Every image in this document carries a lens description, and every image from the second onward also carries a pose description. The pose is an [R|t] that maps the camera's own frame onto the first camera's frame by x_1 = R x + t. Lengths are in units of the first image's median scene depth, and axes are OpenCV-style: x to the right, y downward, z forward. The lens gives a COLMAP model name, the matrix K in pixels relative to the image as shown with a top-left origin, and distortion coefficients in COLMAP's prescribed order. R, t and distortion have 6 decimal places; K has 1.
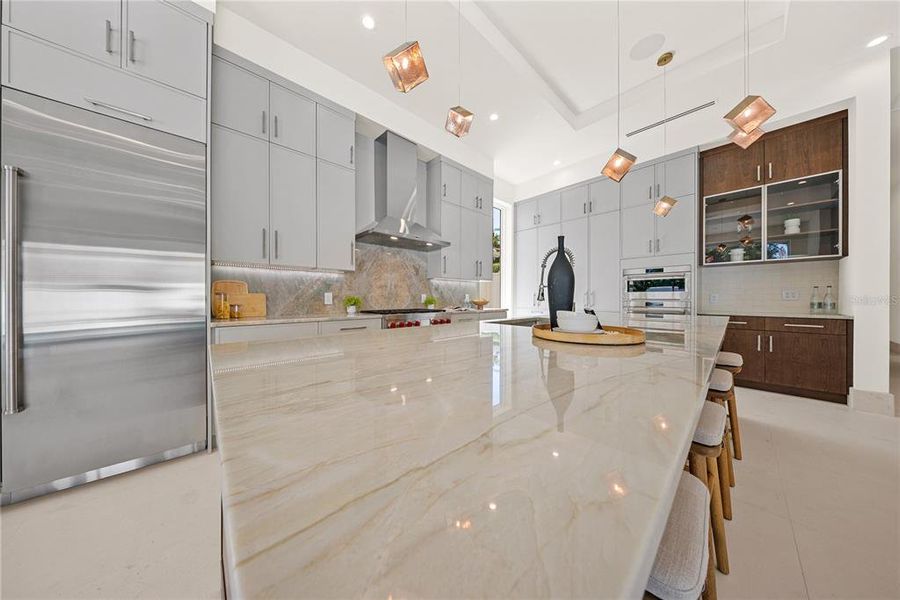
lens RADIAL K [[265.4, 0, 446.3], [0, 265.4, 297.9], [0, 0, 1]] dist [0.000445, -0.000037]
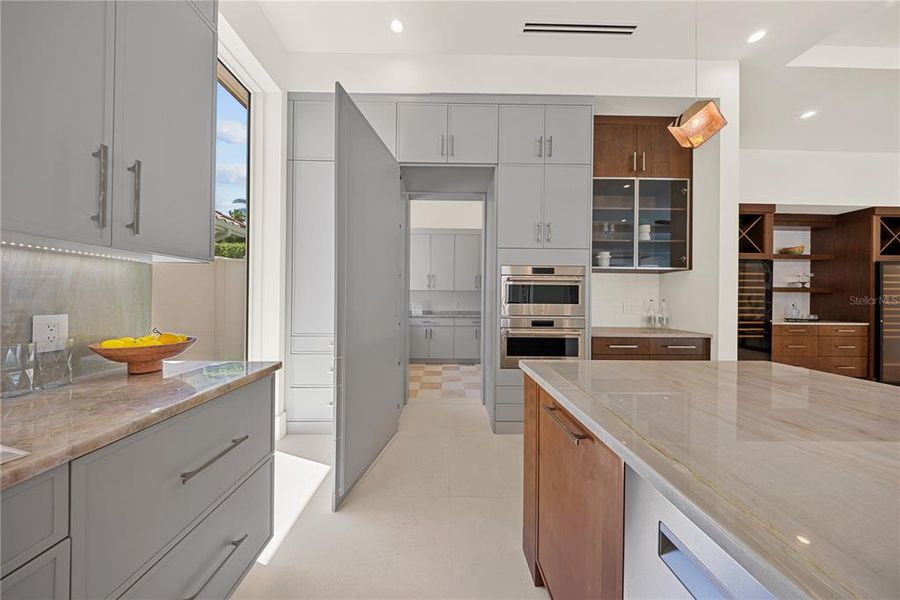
lens RADIAL K [[265.4, 0, 446.3], [0, 265.4, 297.9], [0, 0, 1]] dist [0.000445, -0.000037]
pose [[0.663616, 0.004941, 0.748057, 0.152511], [-0.009945, 0.999948, 0.002218, -0.037229], [-0.748007, -0.008912, 0.663631, 0.759401]]
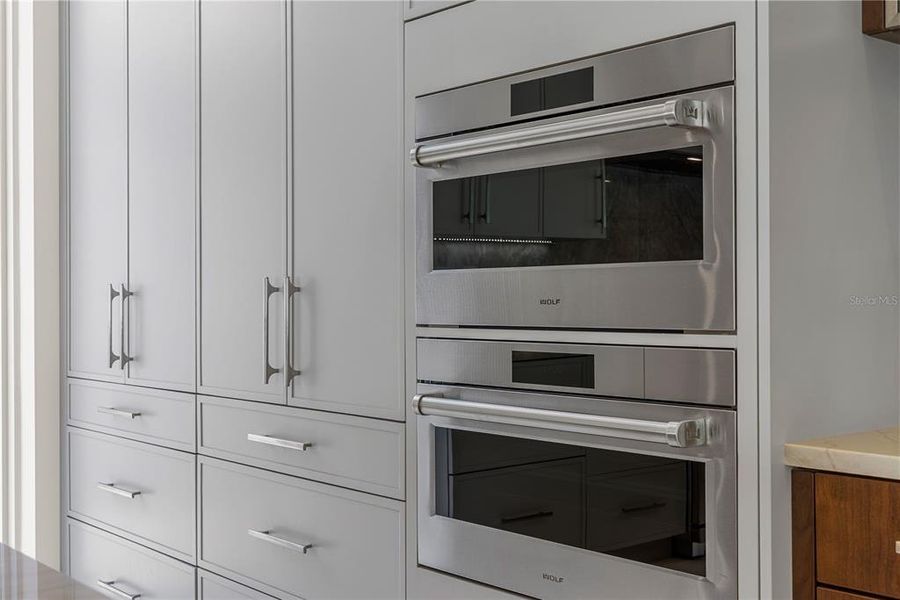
lens RADIAL K [[1092.6, 0, 450.0], [0, 1092.6, 300.0], [0, 0, 1]] dist [0.001897, -0.002317]
pose [[0.999145, -0.006708, -0.040805, 0.765942], [0.006728, 0.999977, 0.000361, -0.007956], [0.040802, -0.000635, 0.999167, 0.501755]]
